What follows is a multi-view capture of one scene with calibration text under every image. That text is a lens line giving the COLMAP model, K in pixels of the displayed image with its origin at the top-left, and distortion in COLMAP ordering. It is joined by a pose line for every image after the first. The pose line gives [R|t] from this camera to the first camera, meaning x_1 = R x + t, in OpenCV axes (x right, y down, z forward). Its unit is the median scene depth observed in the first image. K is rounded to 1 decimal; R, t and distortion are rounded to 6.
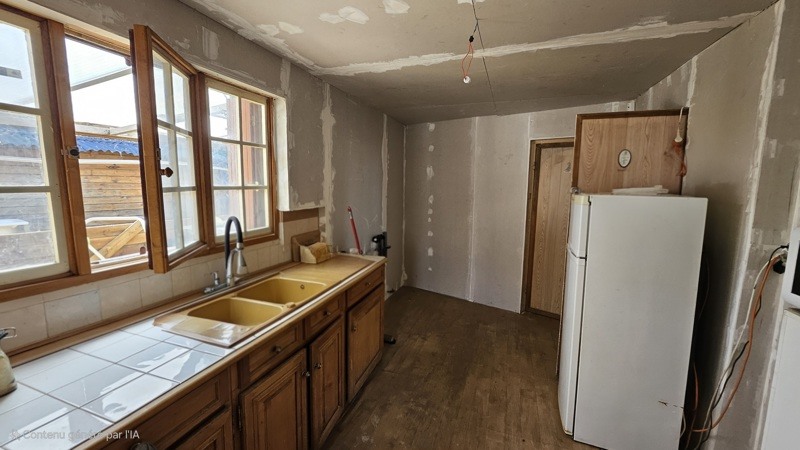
lens RADIAL K [[316.0, 0, 396.7], [0, 316.0, 222.4], [0, 0, 1]] dist [-0.011601, -0.000220]
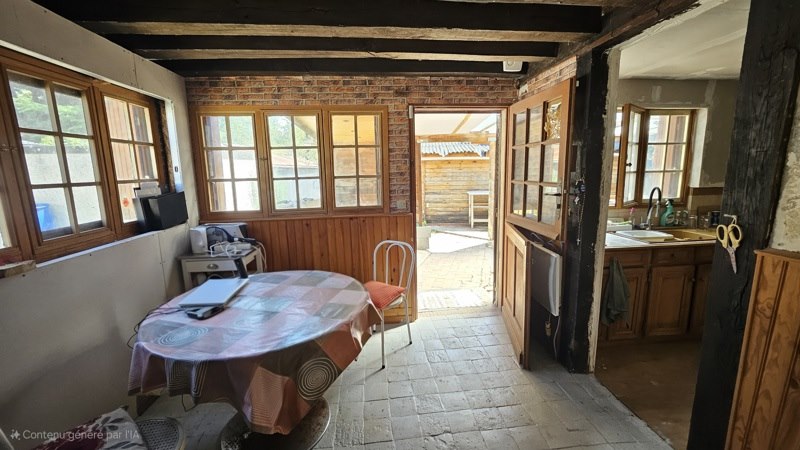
lens RADIAL K [[316.0, 0, 401.2], [0, 316.0, 220.6], [0, 0, 1]] dist [-0.011601, -0.000220]
pose [[0.440836, 0.116018, -0.890058, 0.359143], [-0.082340, 0.992657, 0.088610, 0.103603], [0.893803, 0.034225, 0.447152, -0.871875]]
